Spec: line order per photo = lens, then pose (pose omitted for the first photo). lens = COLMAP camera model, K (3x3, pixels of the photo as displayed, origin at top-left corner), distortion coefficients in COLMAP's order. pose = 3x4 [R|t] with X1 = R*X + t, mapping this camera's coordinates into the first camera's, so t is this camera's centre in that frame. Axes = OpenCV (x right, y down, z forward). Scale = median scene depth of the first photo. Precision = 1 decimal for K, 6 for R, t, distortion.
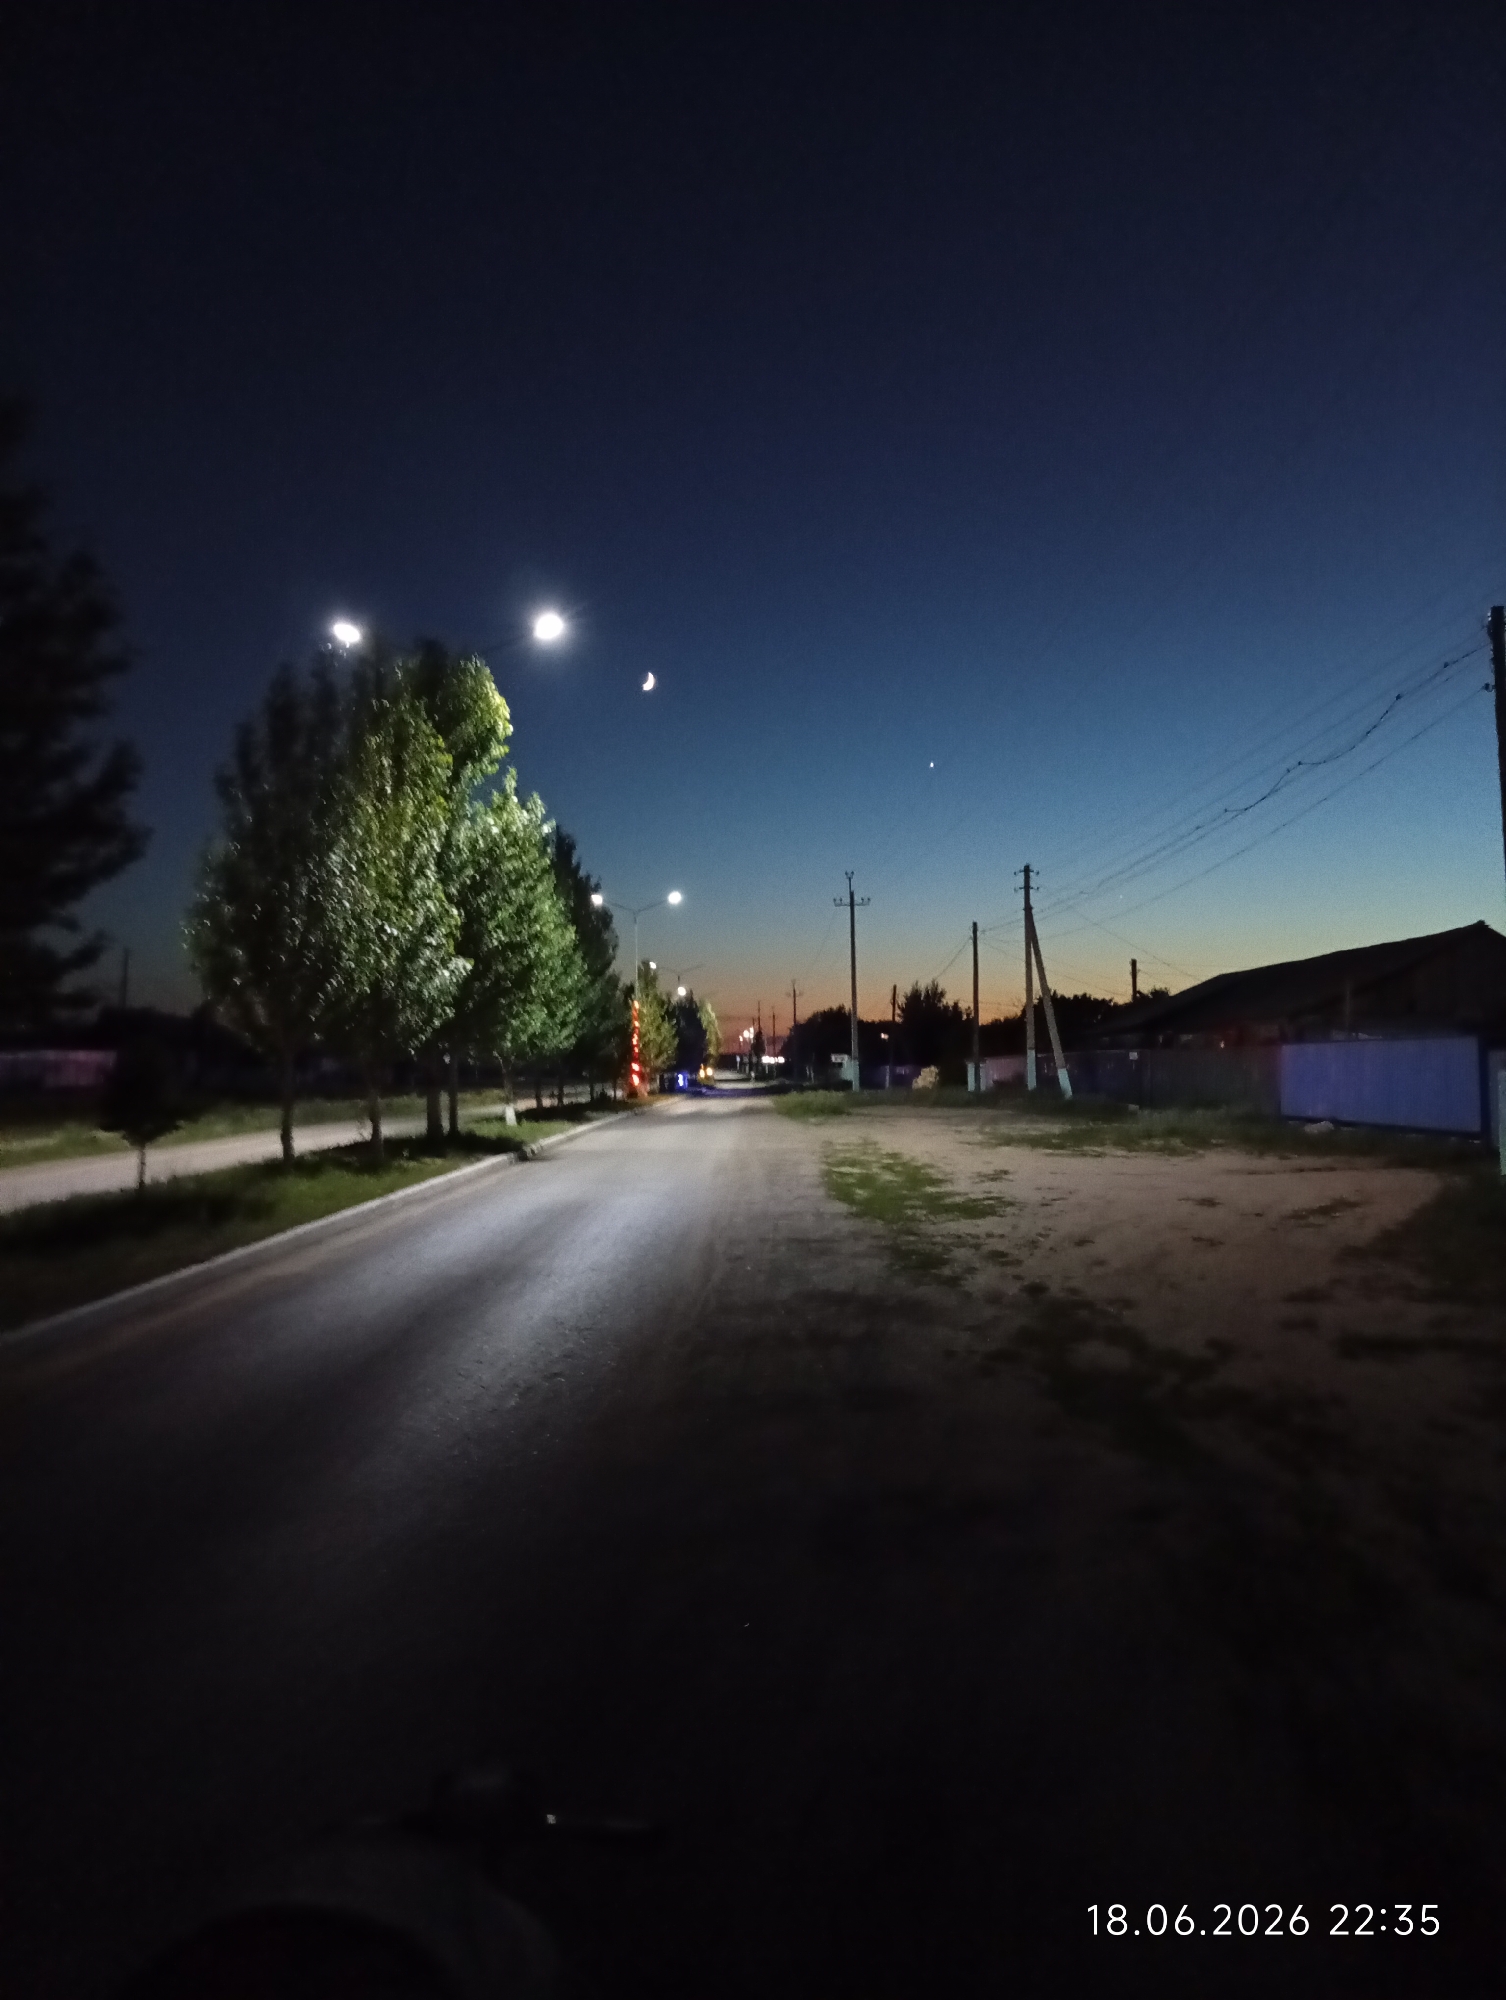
lens RADIAL K [[1523.3, 0, 752.1], [0, 1523.3, 1000.2], [0, 0, 1]] dist [-0.035518, -0.002116]
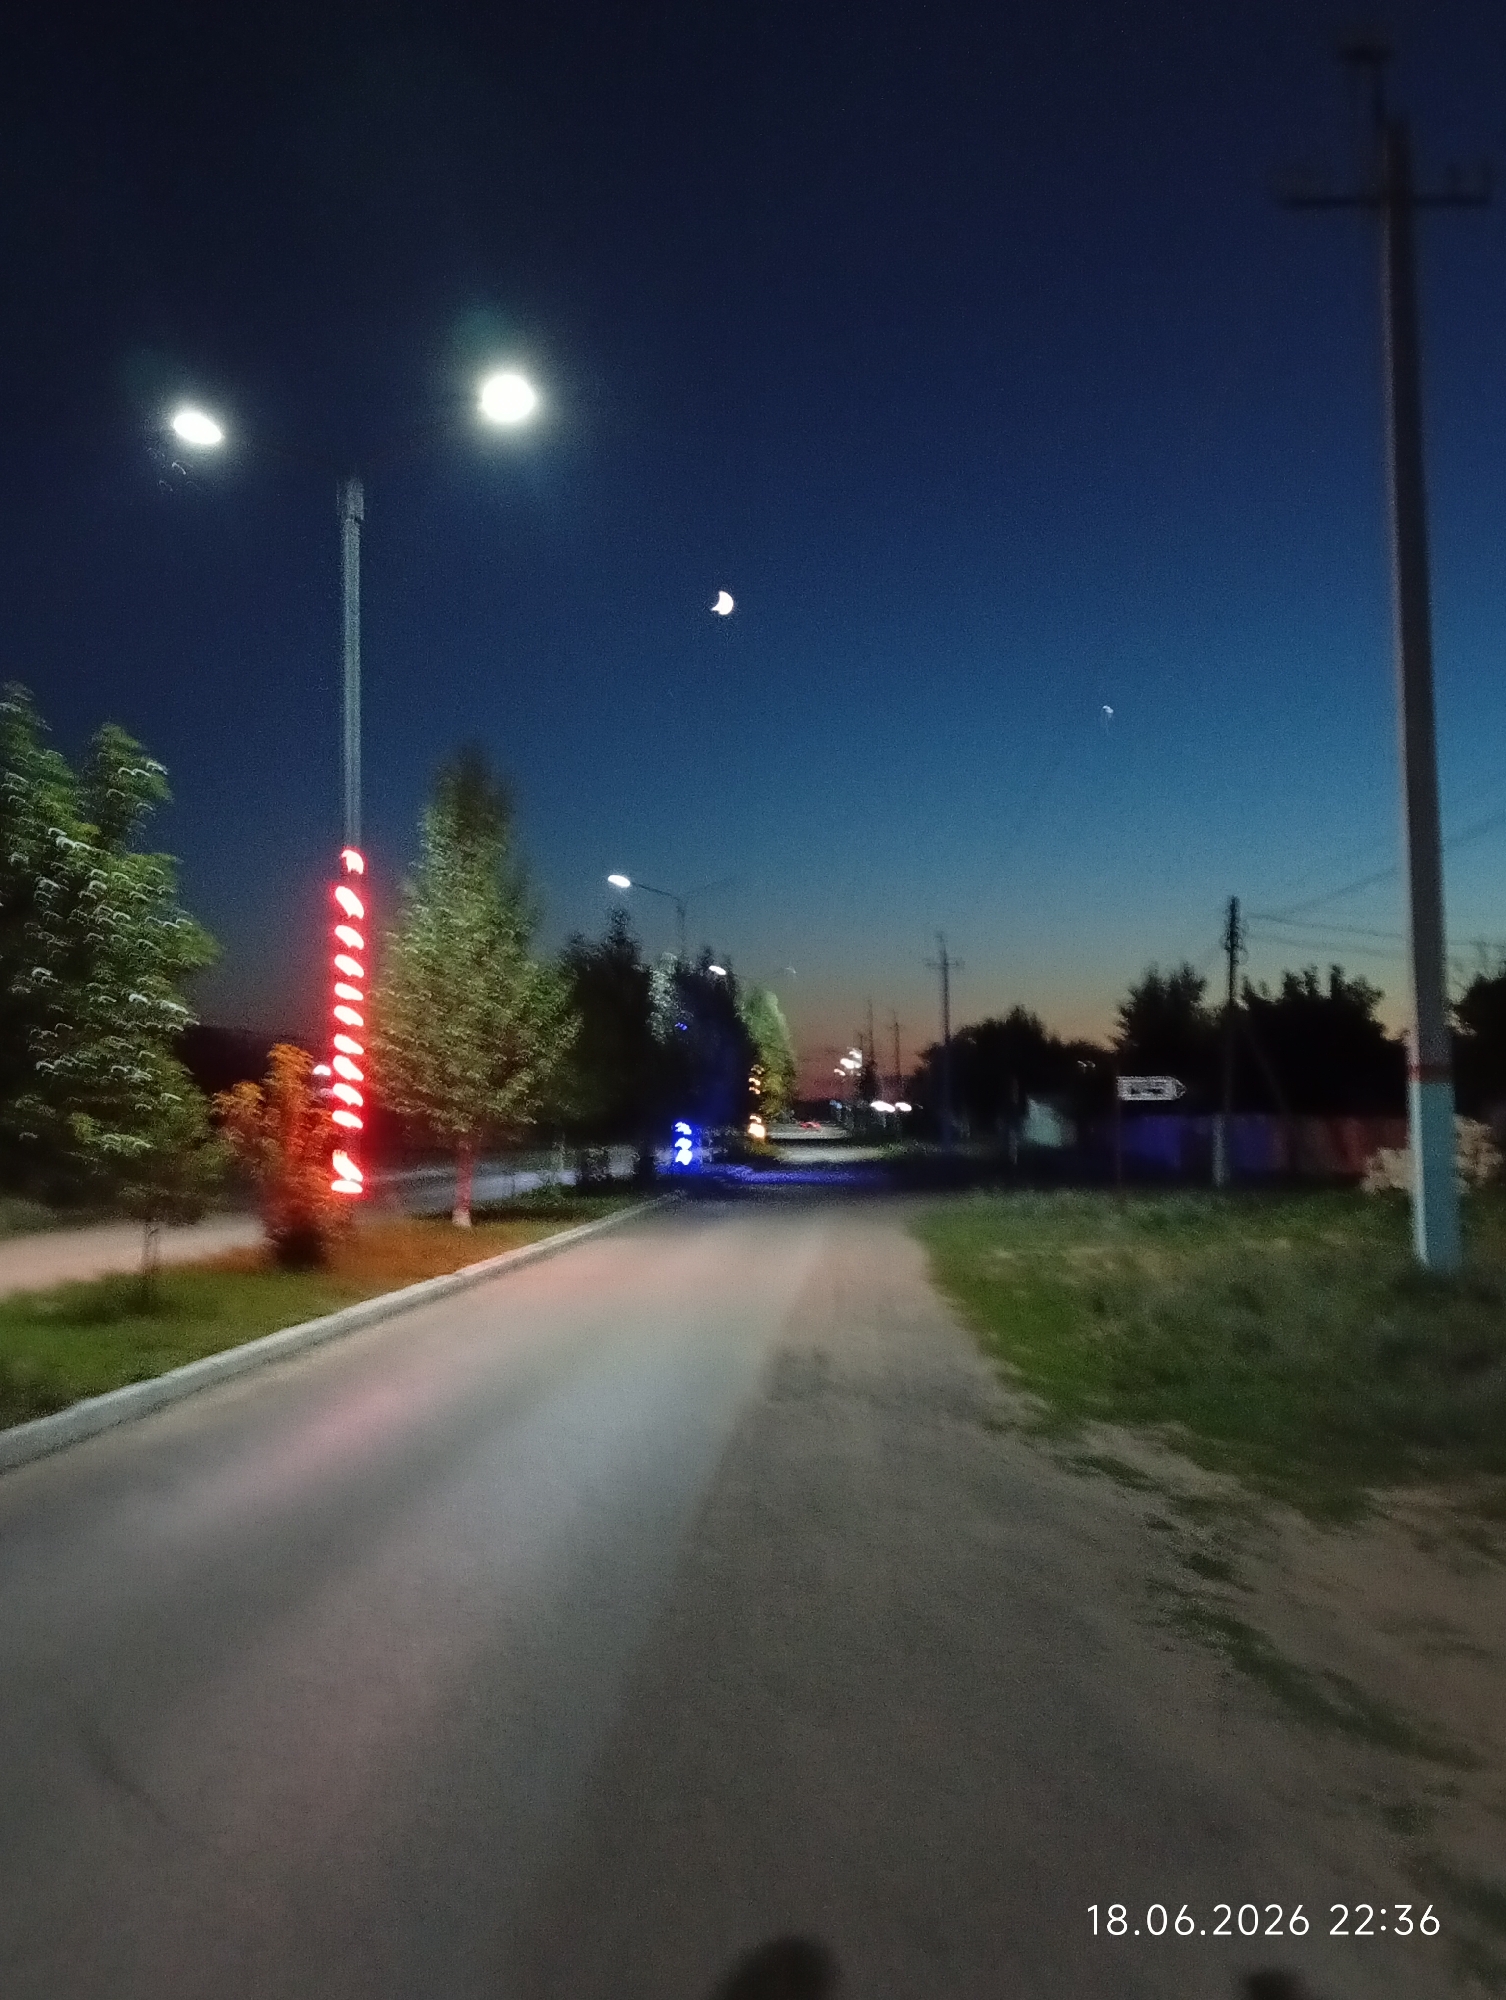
lens RADIAL K [[2022.1, 0, 754.4], [0, 2022.1, 996.9], [0, 0, 1]] dist [0.119695, 0.000000]
pose [[0.998528, -0.008650, -0.053548, 0.002077], [0.007728, 0.999819, -0.017409, 0.010124], [0.053689, 0.016970, 0.998414, 0.223227]]
